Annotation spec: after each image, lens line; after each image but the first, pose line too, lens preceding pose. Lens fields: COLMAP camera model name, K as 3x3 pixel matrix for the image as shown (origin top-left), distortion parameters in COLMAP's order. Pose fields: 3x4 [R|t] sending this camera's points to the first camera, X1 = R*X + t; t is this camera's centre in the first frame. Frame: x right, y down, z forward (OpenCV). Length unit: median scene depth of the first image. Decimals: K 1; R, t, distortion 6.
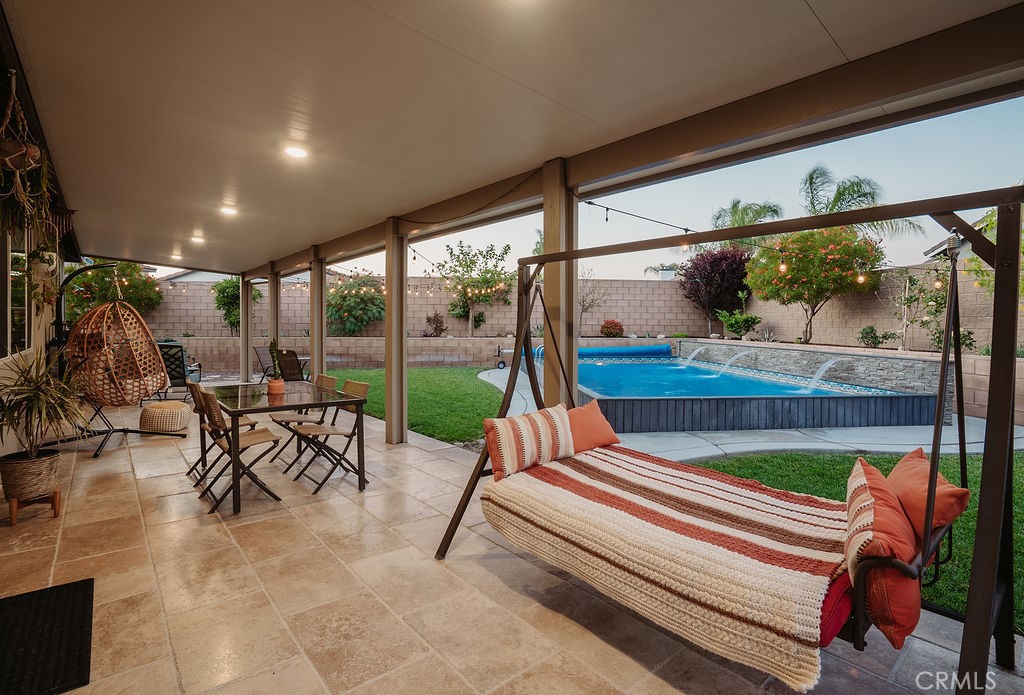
lens RADIAL K [[486.3, 0, 512.7], [0, 486.3, 332.1], [0, 0, 1]] dist [-0.052126, 0.021358]
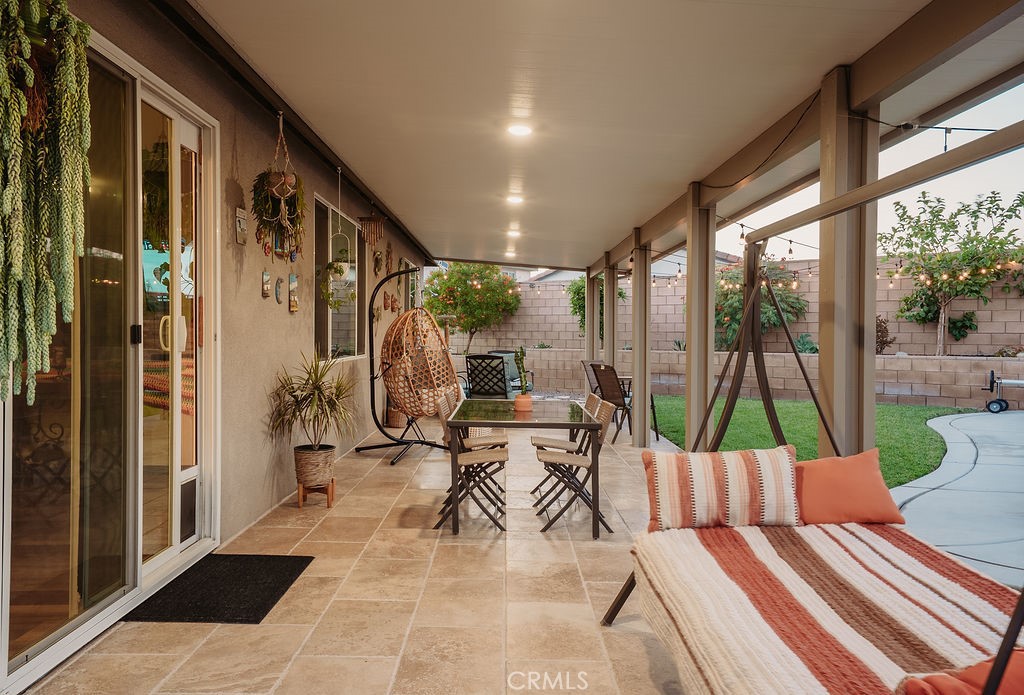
lens RADIAL K [[724.7, 0, 512.0], [0, 724.7, 347.5], [0, 0, 1]] dist [0.022546, 0.003259]
pose [[0.767809, 0.012842, -0.640551, 0.141765], [-0.011829, 0.999913, 0.005868, 0.003181], [0.640570, 0.003072, 0.767894, -0.005088]]
